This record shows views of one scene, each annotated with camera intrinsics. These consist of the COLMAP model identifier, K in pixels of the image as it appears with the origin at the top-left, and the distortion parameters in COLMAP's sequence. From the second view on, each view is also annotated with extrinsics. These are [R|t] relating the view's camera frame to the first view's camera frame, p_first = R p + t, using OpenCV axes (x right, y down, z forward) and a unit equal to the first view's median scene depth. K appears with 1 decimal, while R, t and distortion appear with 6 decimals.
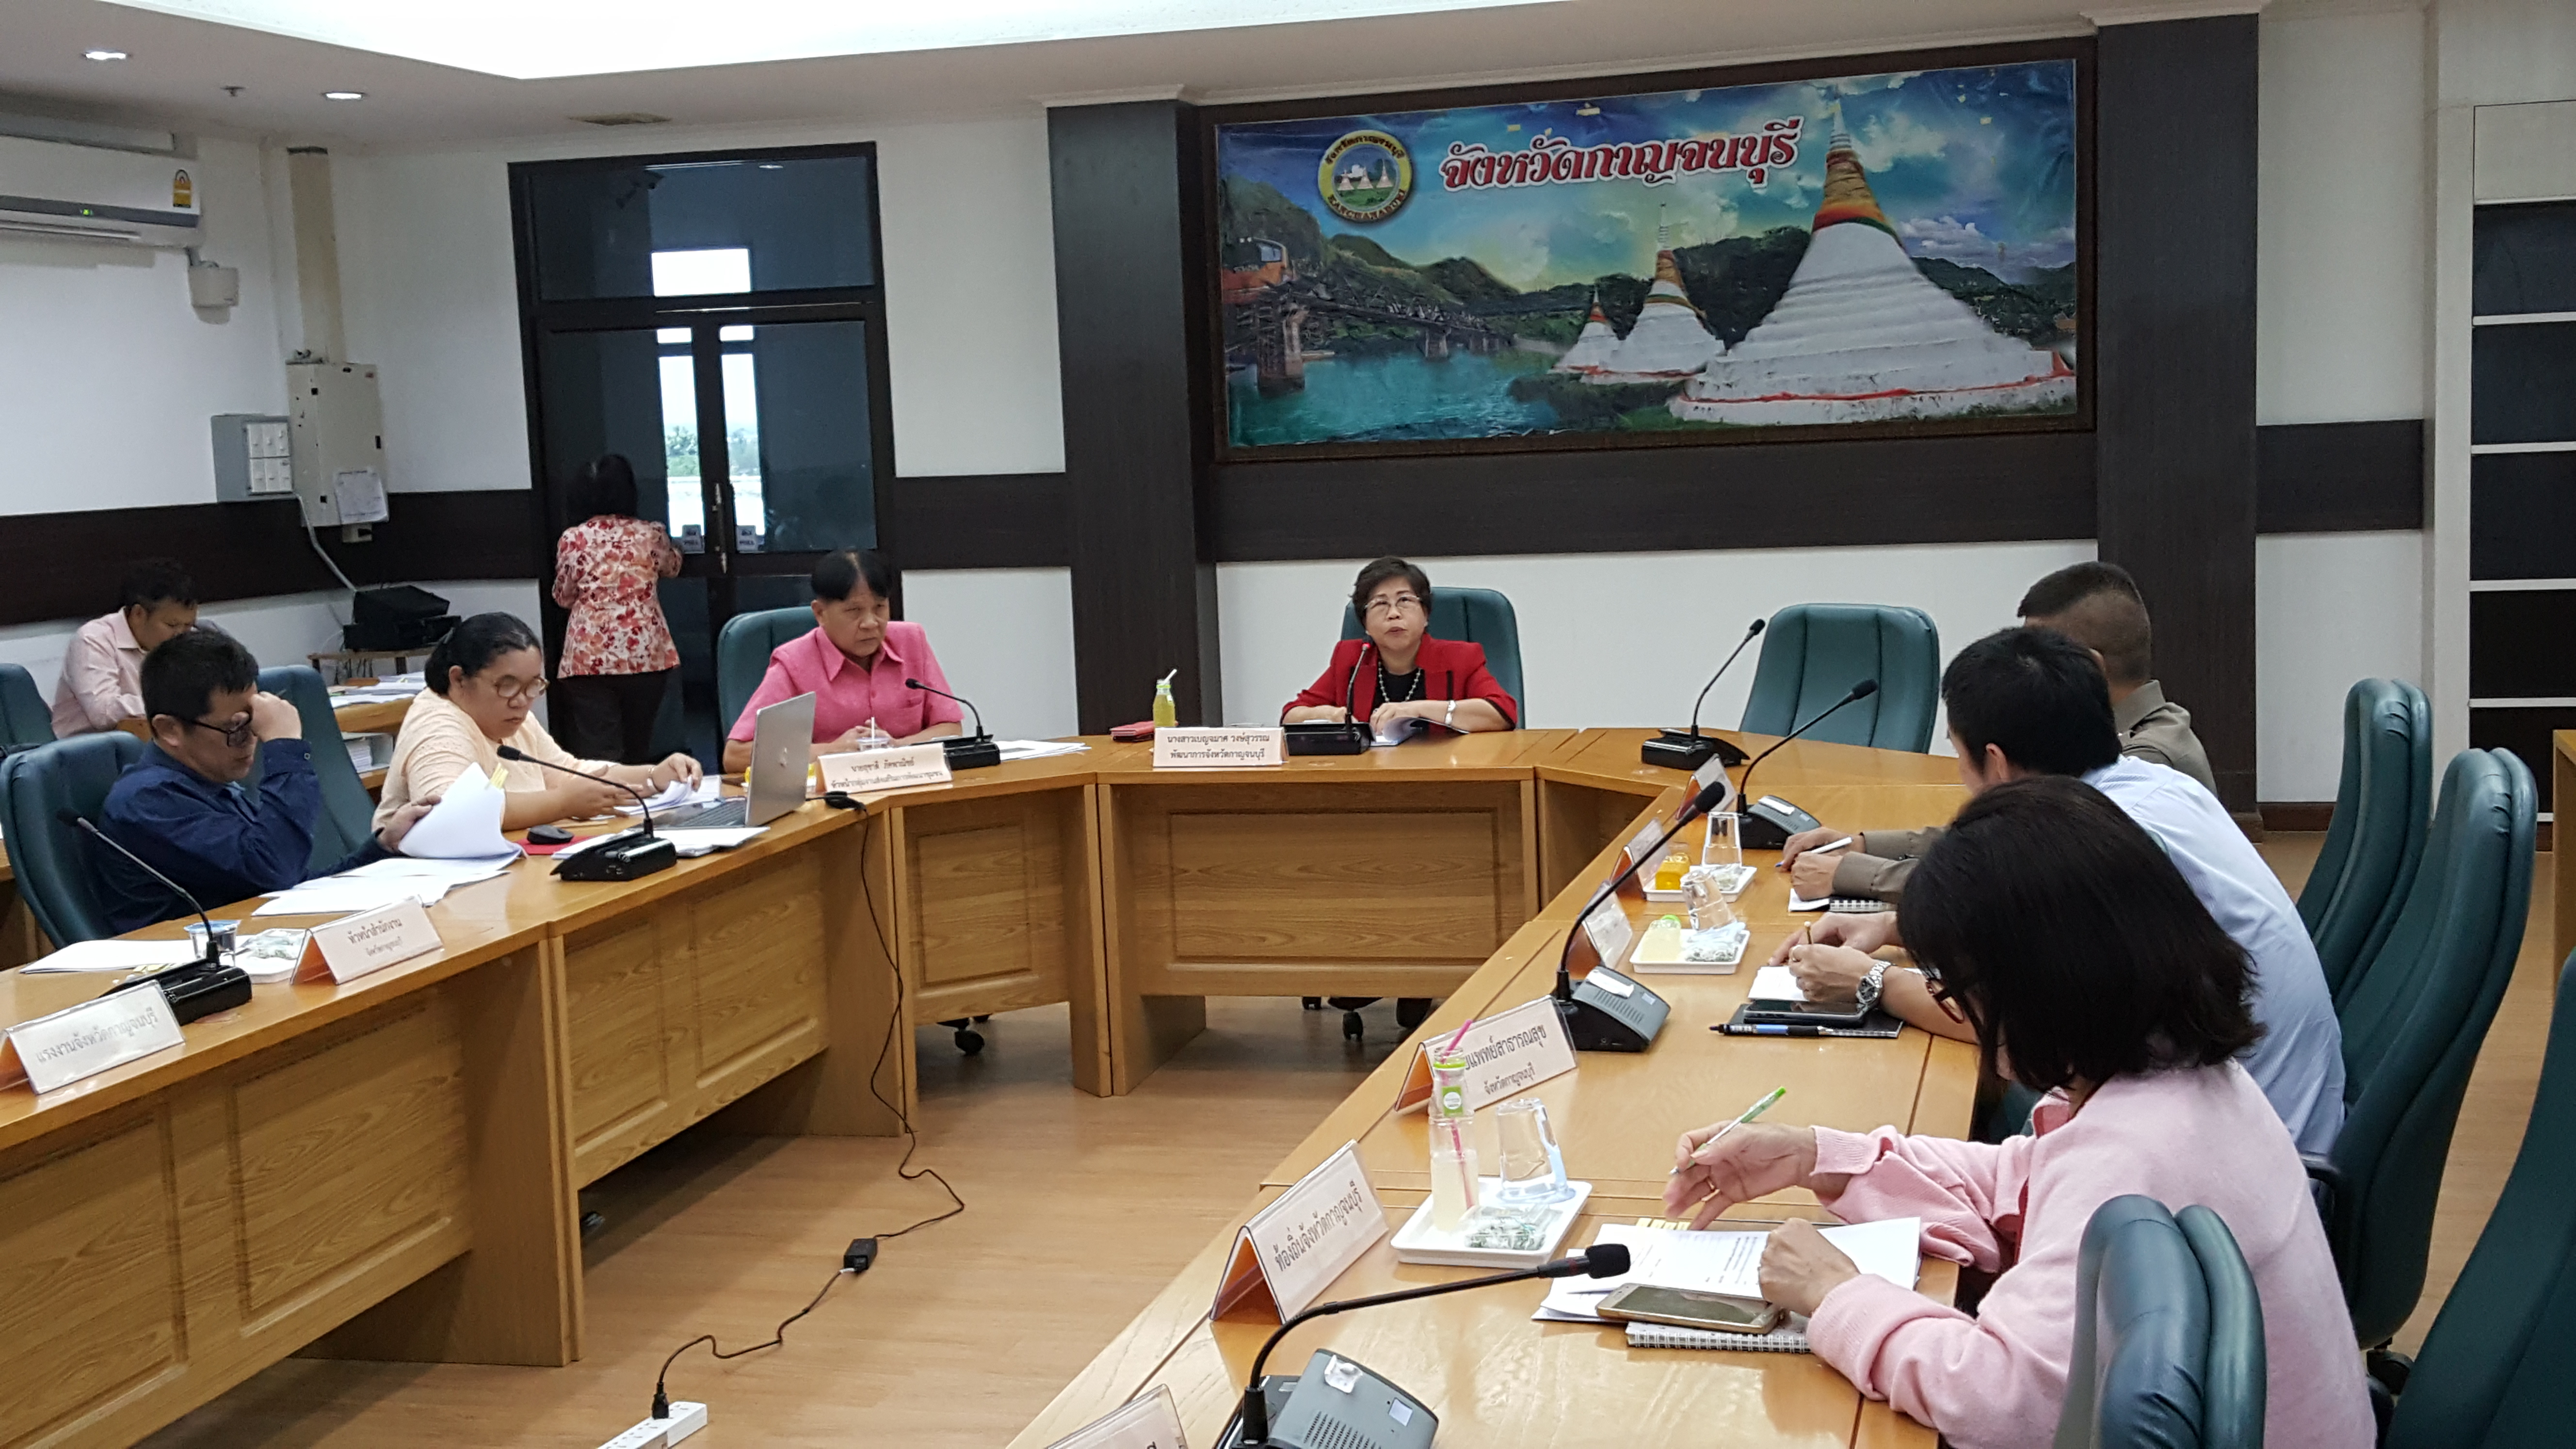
lens RADIAL K [[2867.5, 0, 1288.0], [0, 2867.5, 724.5], [0, 0, 1]] dist [0.143623, -0.159759]
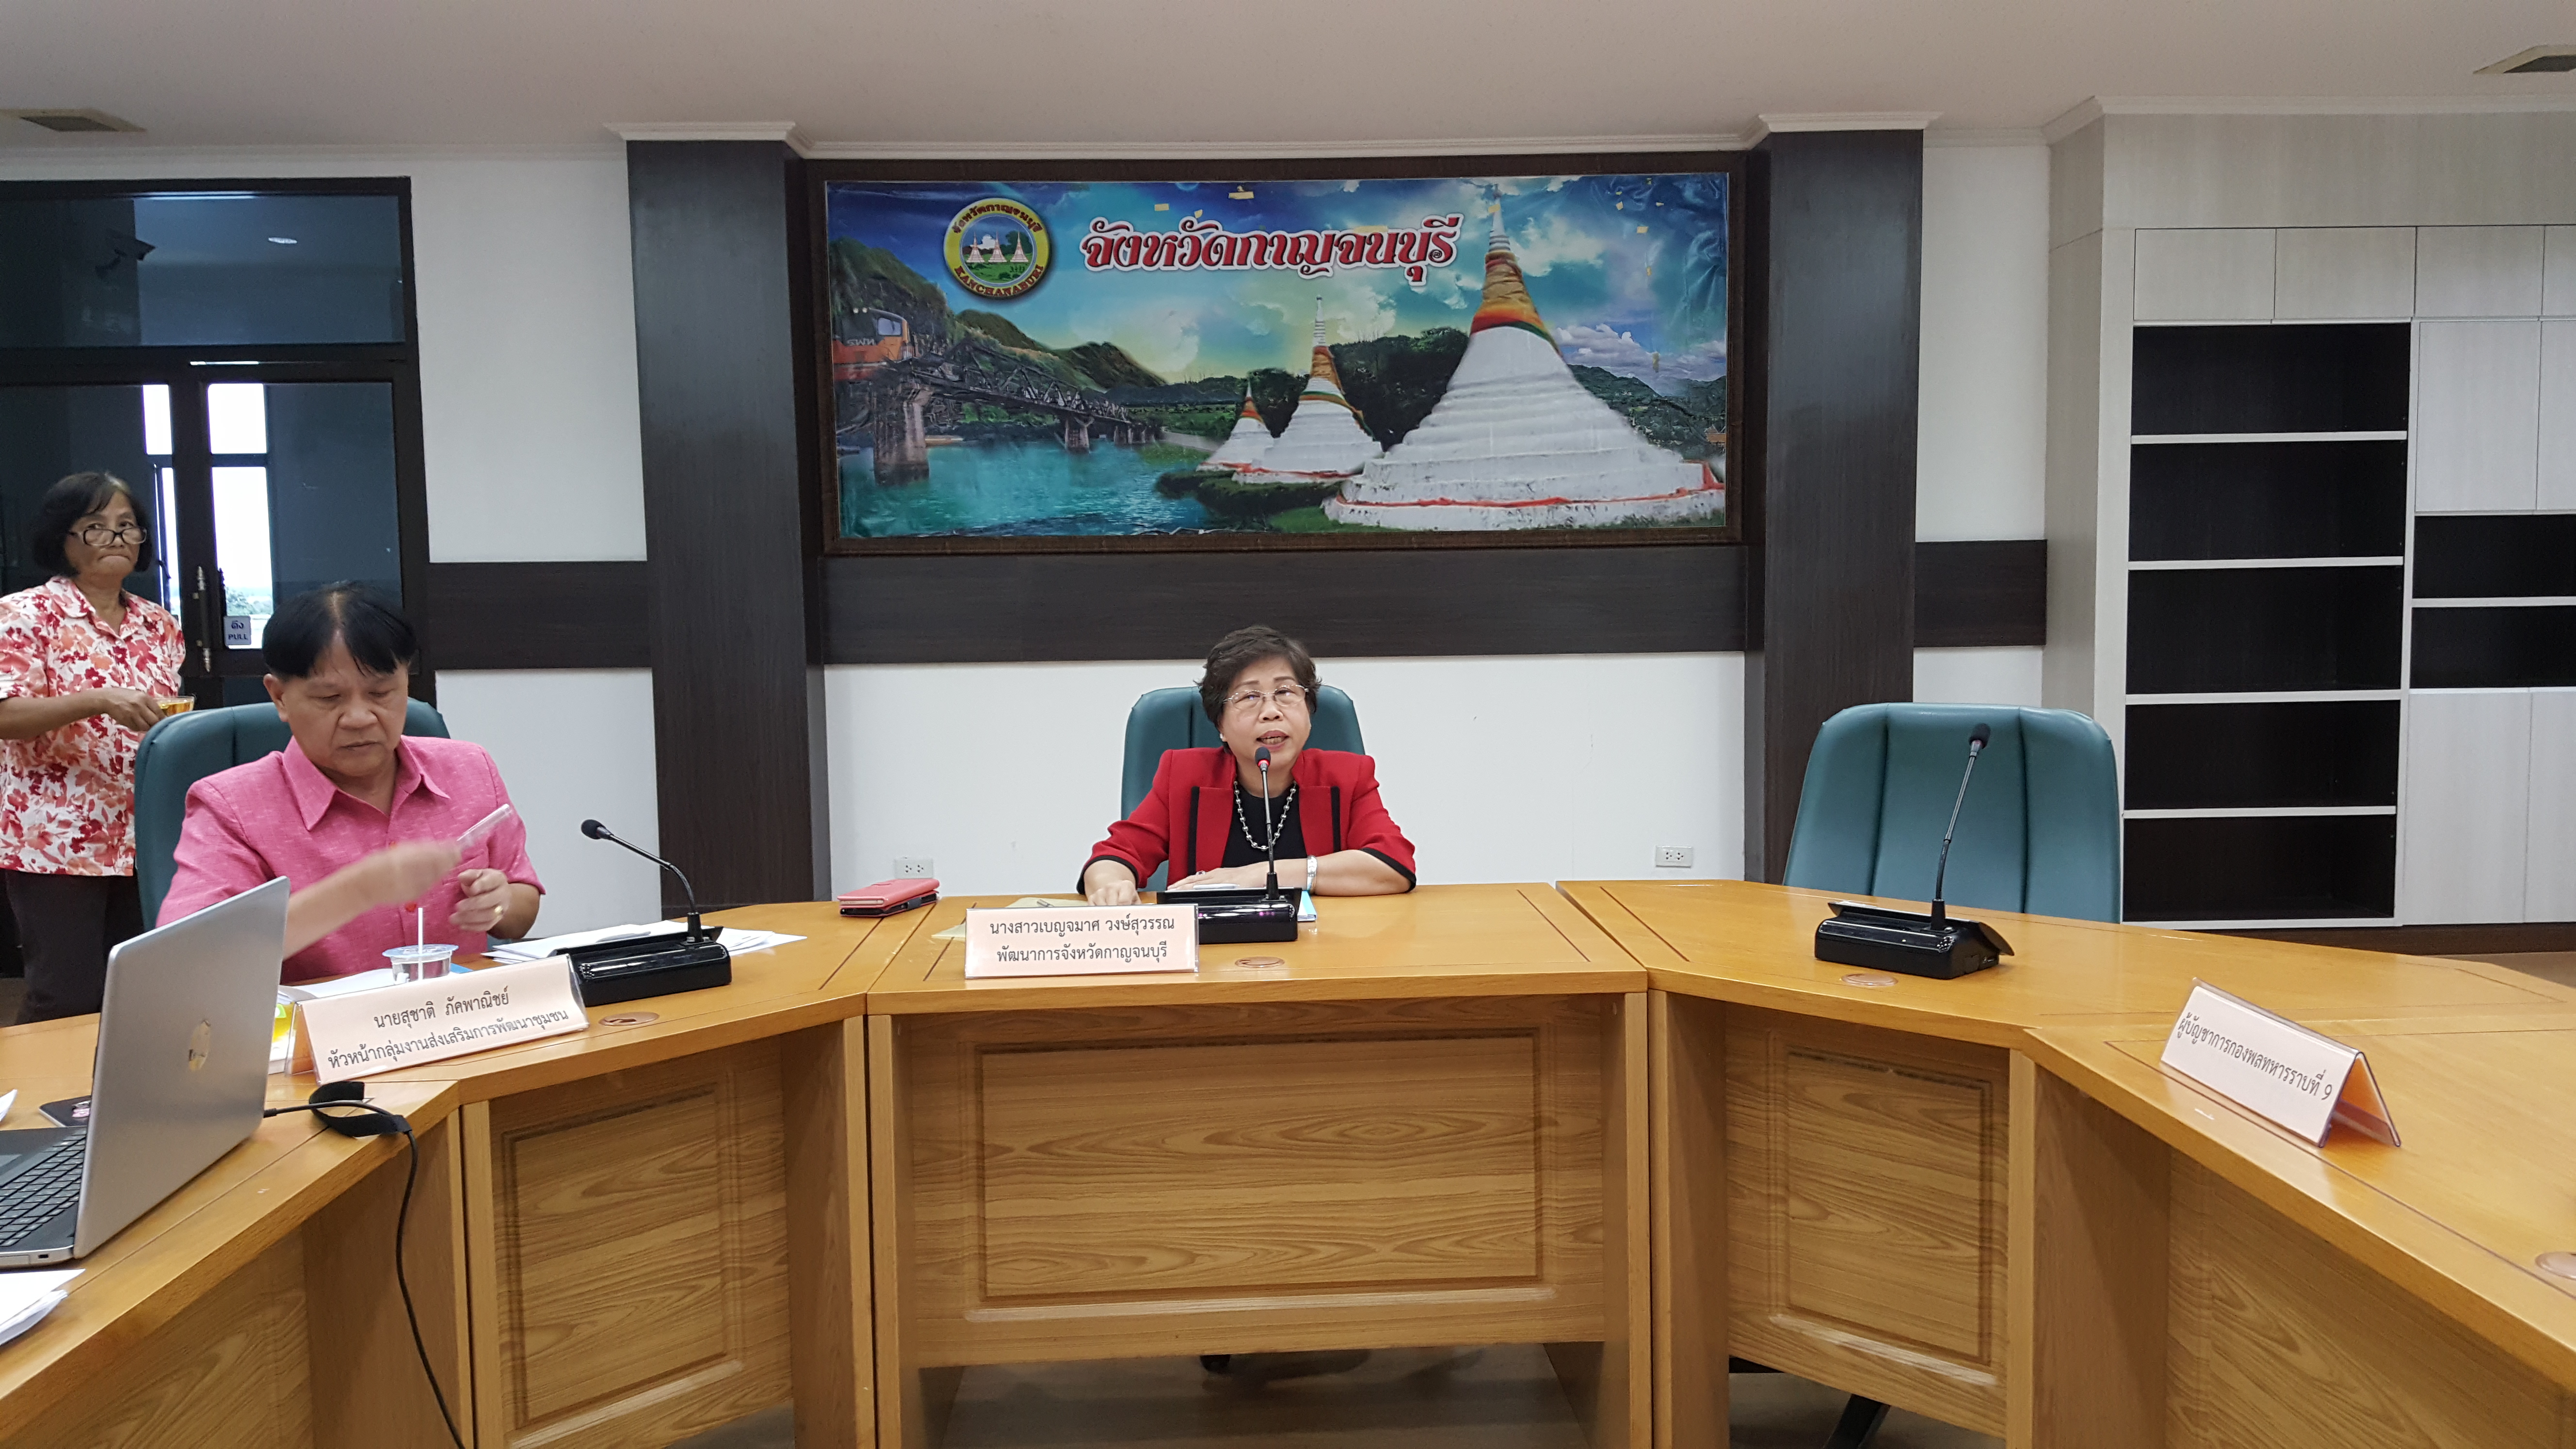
lens RADIAL K [[1897.4, 0, 1311.9], [0, 1897.4, 722.2], [0, 0, 1]] dist [0.186343, -0.351814]
pose [[0.954586, 0.003954, 0.297909, -0.062745], [0.008540, 0.999138, -0.040627, -0.013302], [-0.297813, 0.041326, 0.953729, 0.405747]]
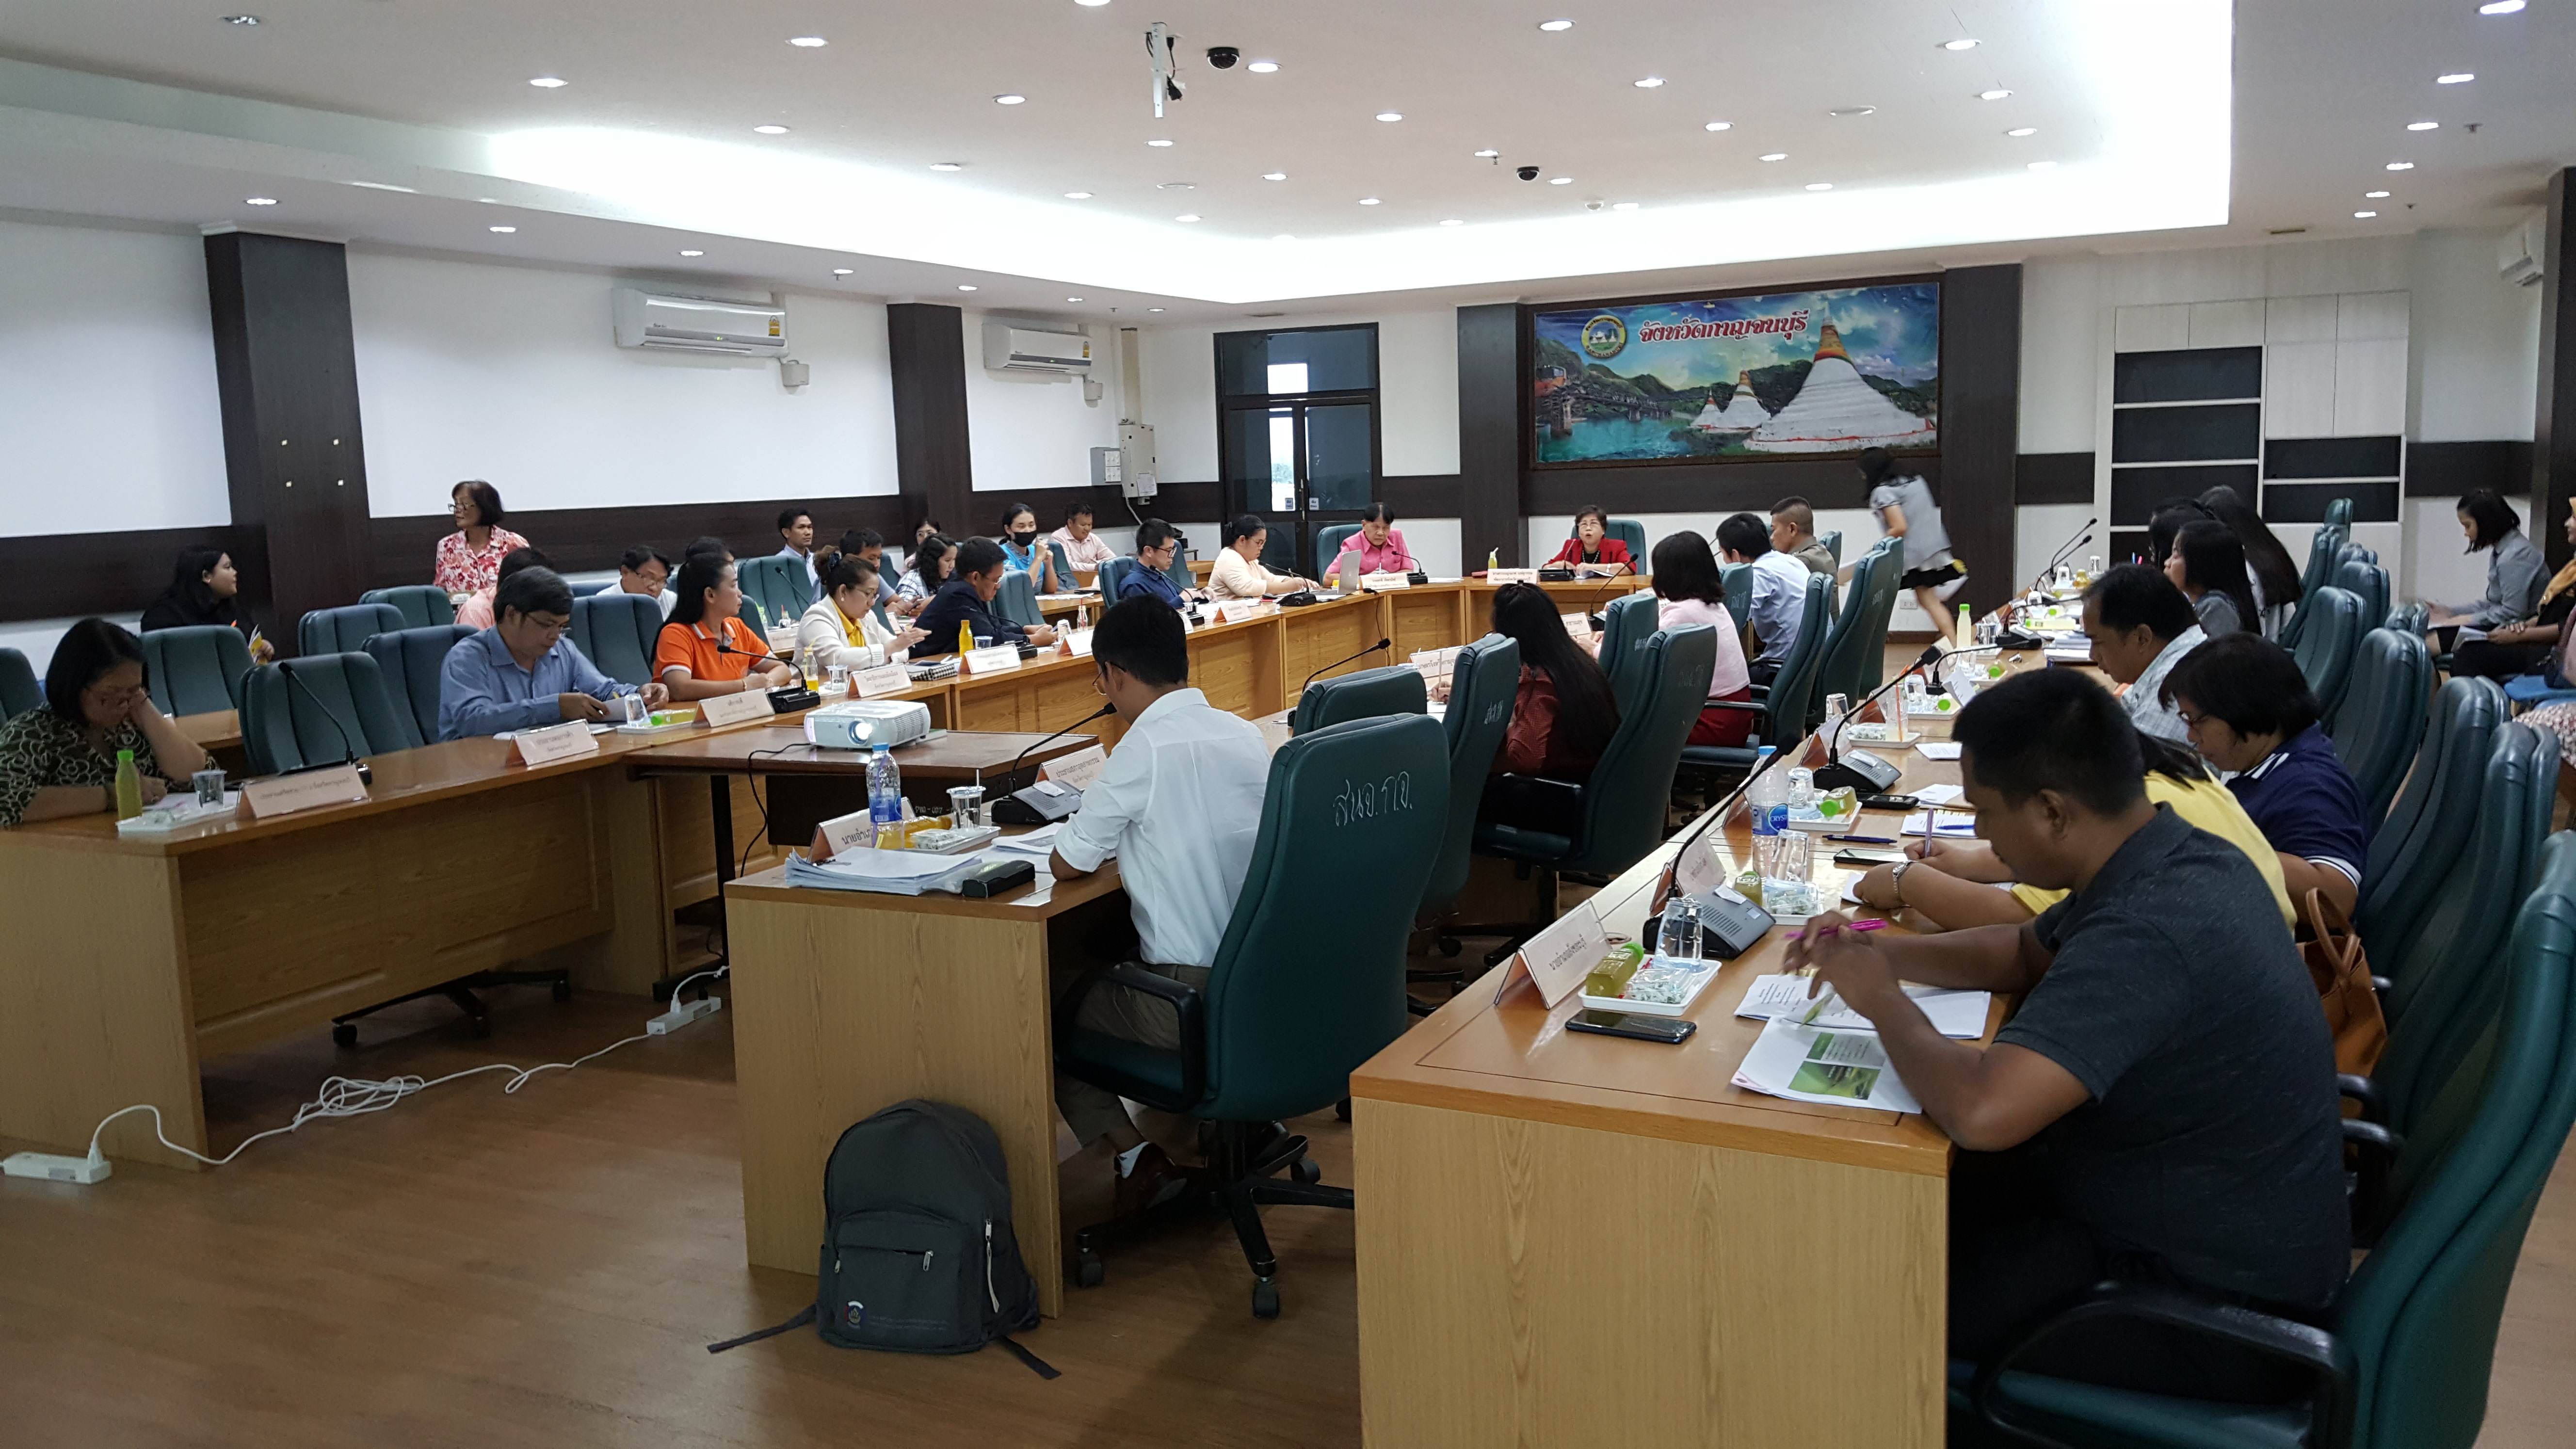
lens RADIAL K [[1885.0, 0, 1288.0], [0, 1885.0, 724.5], [0, 0, 1]] dist [0.137980, -0.216702]
pose [[0.985031, 0.030946, -0.169575, 0.046038], [-0.024644, 0.998930, 0.039143, 0.052574], [0.170604, -0.034379, 0.984740, -0.473213]]
